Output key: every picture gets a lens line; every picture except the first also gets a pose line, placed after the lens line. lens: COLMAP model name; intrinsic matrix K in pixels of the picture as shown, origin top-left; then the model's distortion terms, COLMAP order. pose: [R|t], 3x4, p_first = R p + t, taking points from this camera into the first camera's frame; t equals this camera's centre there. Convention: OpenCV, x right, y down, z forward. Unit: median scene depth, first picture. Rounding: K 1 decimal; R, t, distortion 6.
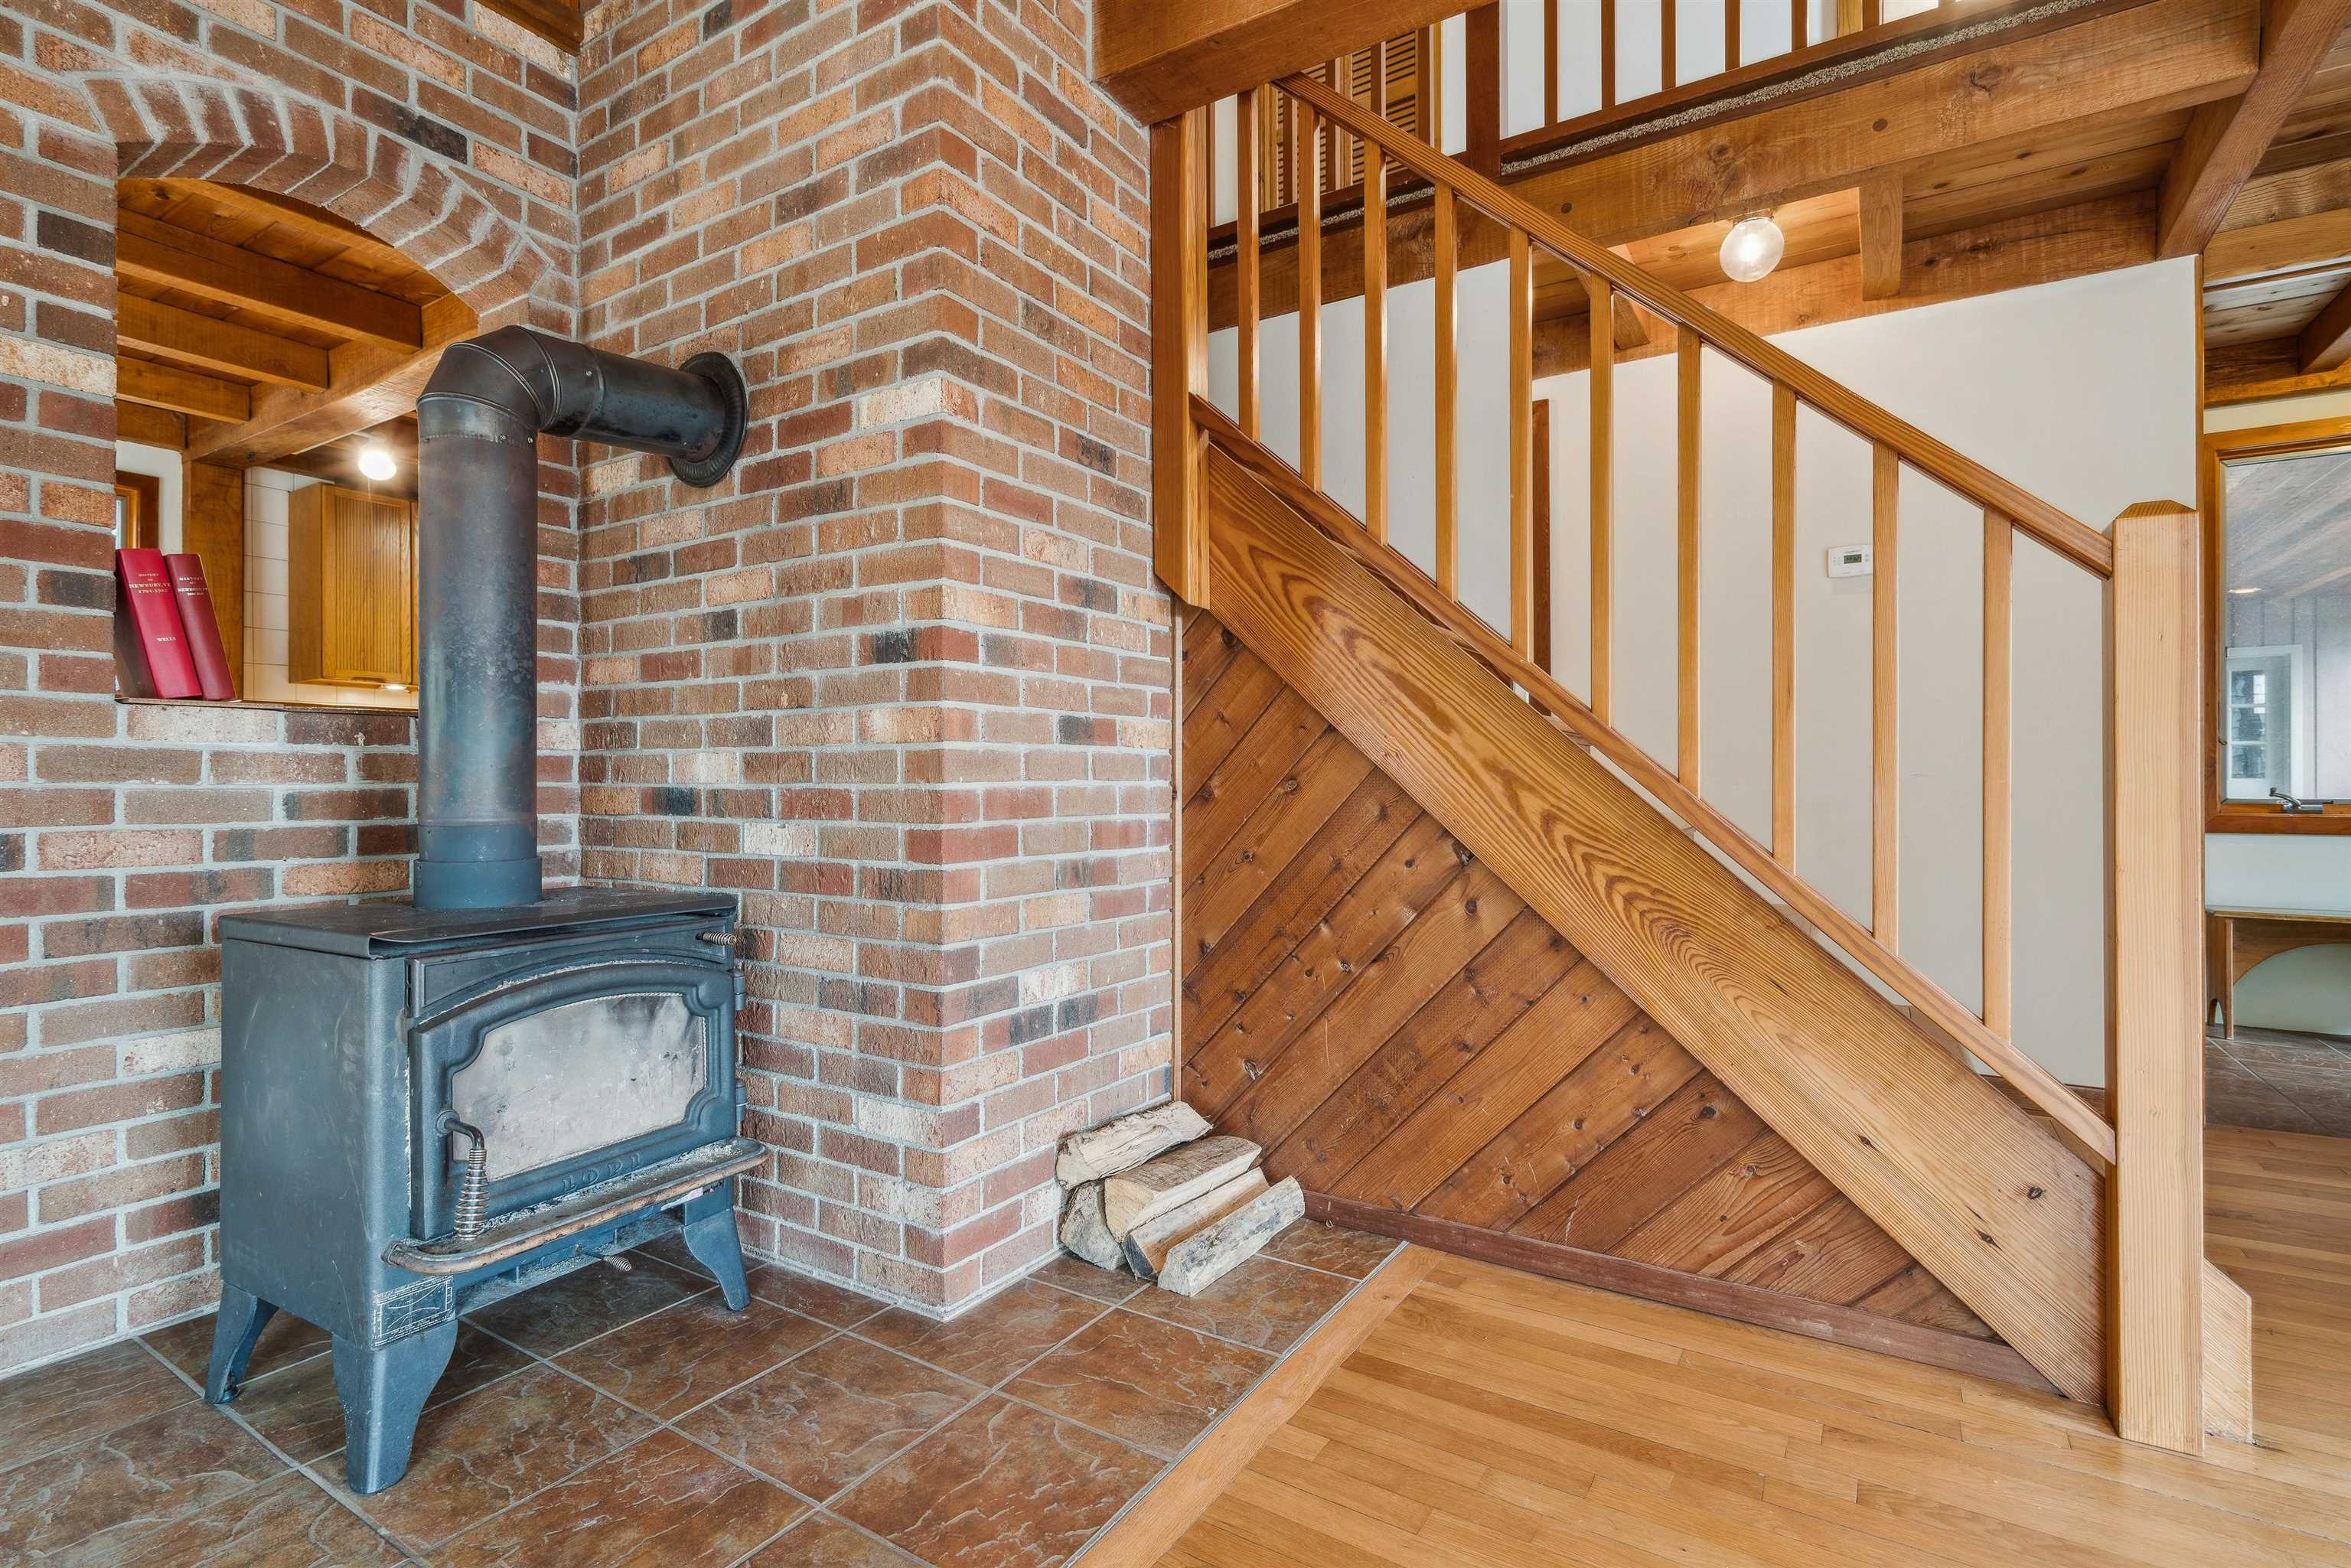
lens RADIAL K [[1127.3, 0, 1173.9], [0, 1127.3, 780.2], [0, 0, 1]] dist [0.000733, 0.000887]
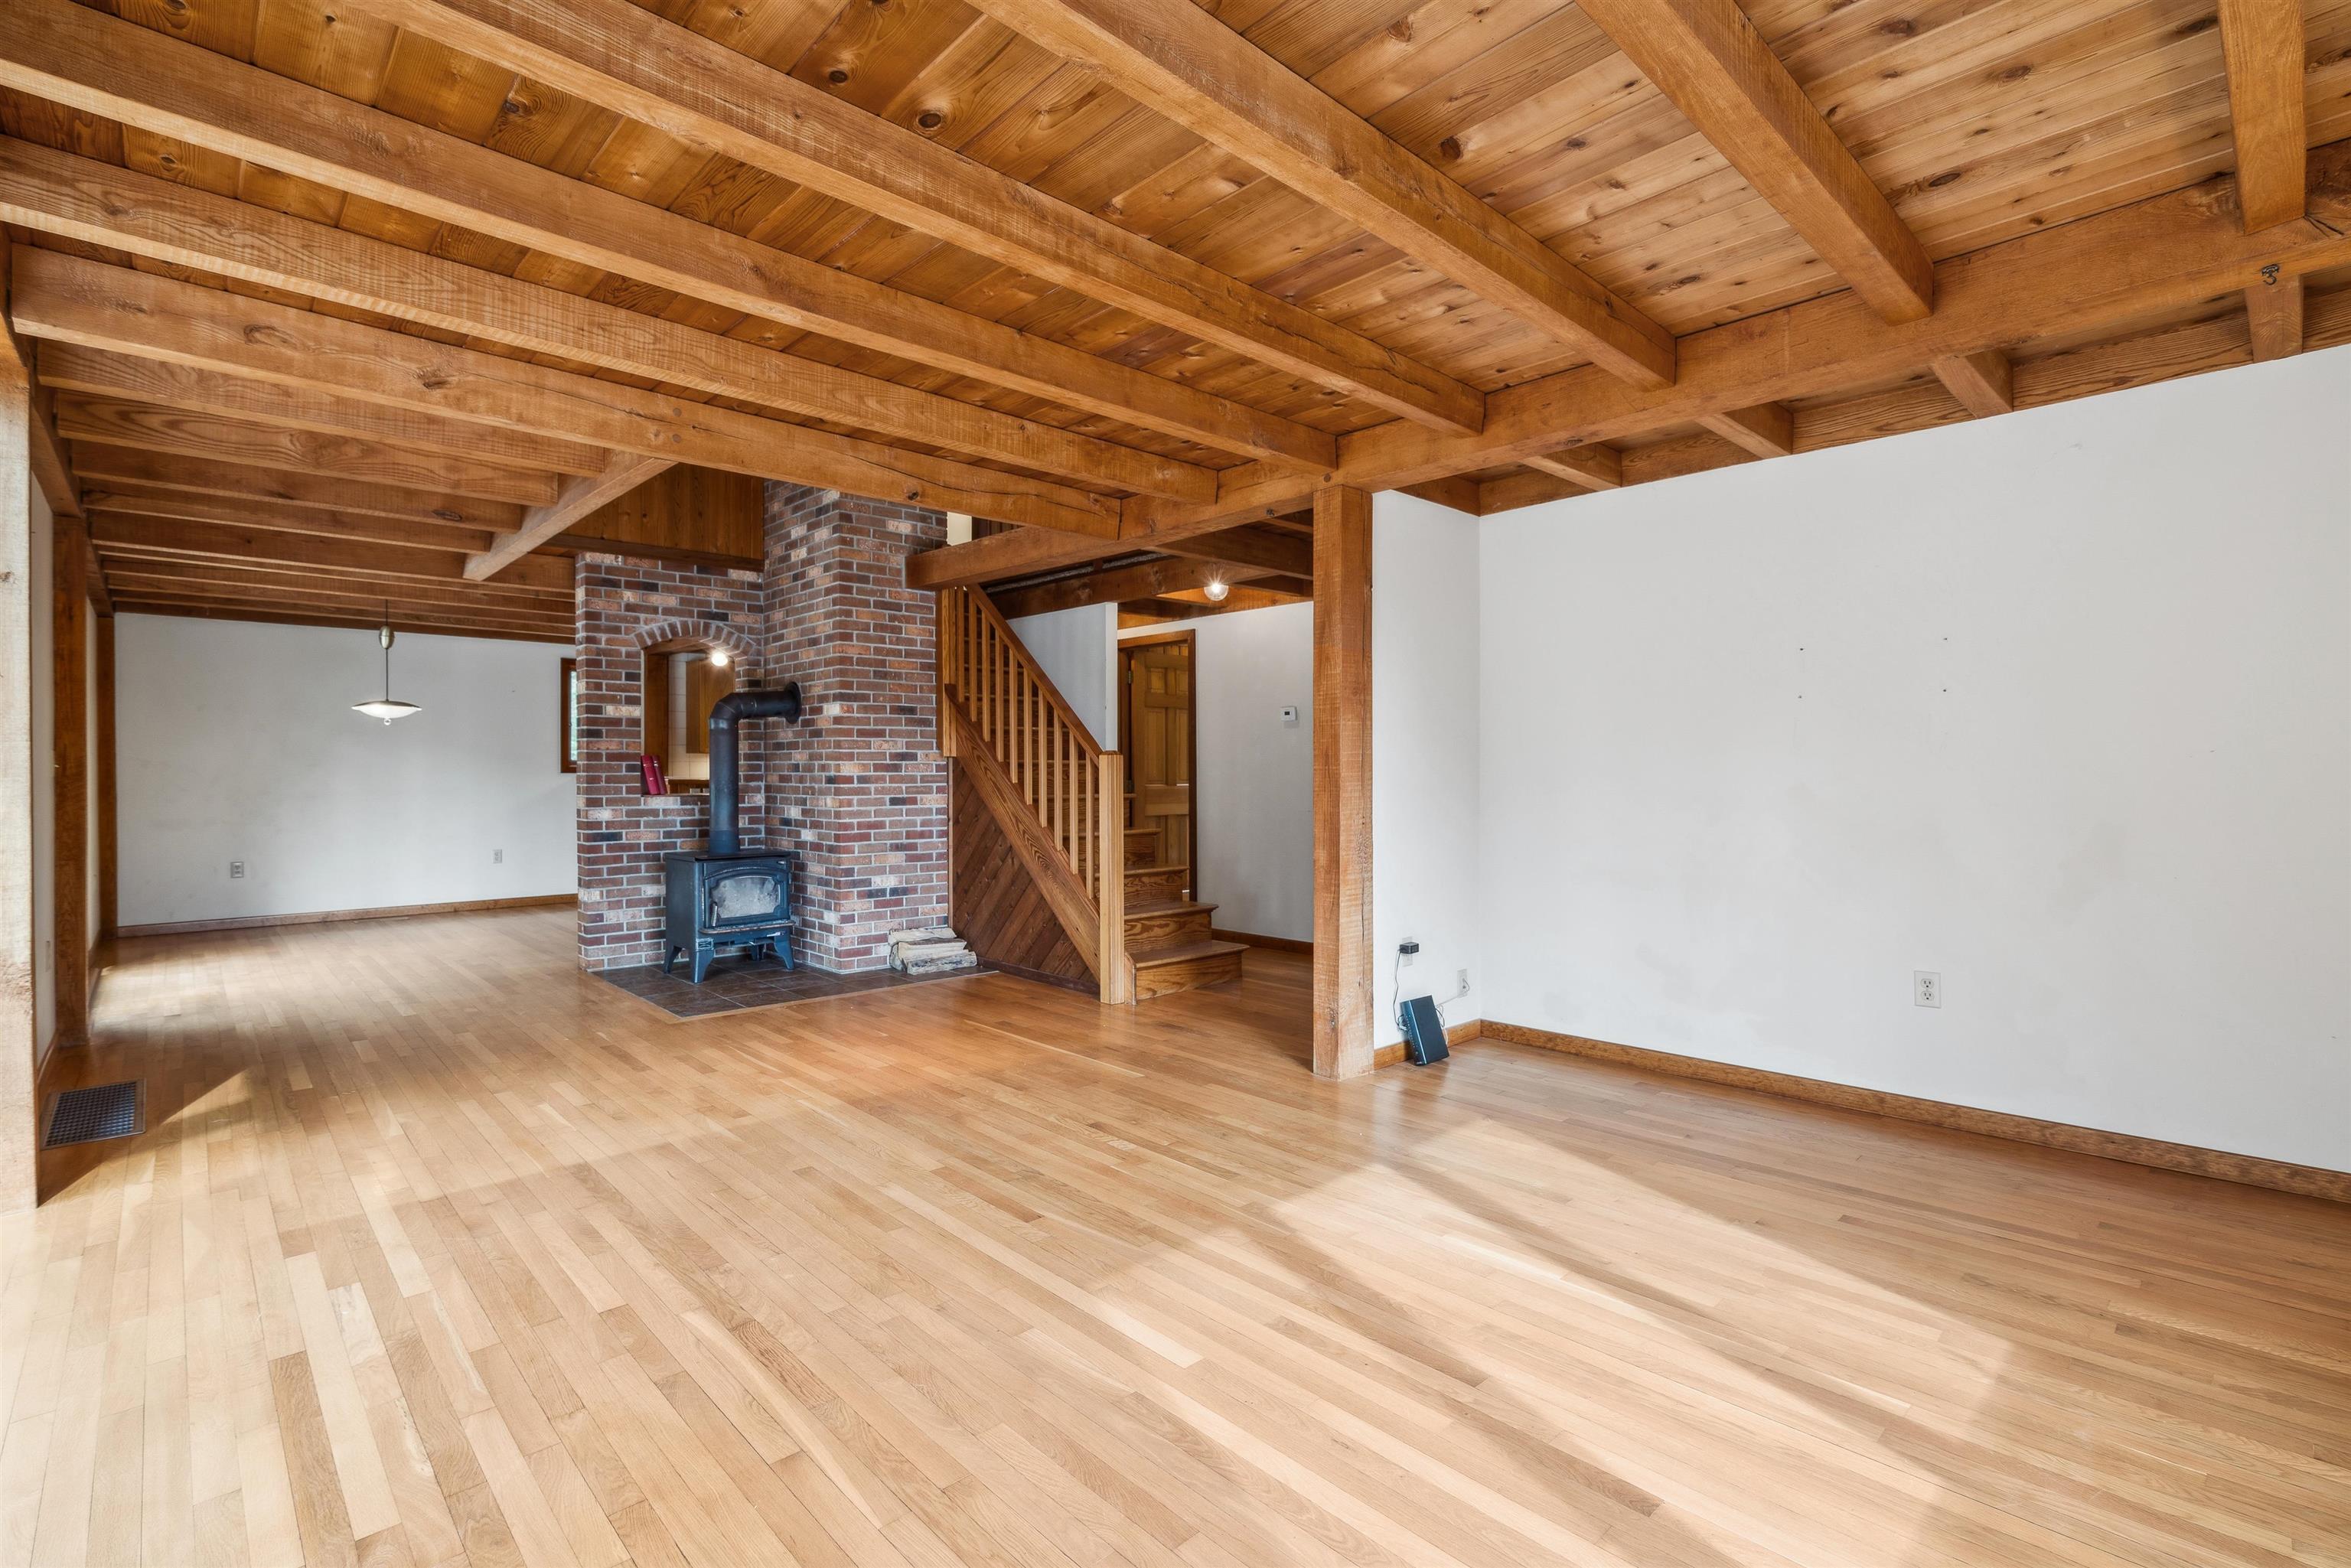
lens RADIAL K [[1069.6, 0, 1175.3], [0, 1069.6, 780.0], [0, 0, 1]] dist [-0.009892, 0.003179]
pose [[0.970289, 0.001733, -0.241942, 1.467399], [0.000487, 0.999958, 0.009116, -0.138320], [0.241948, -0.008963, 0.970248, -1.794812]]
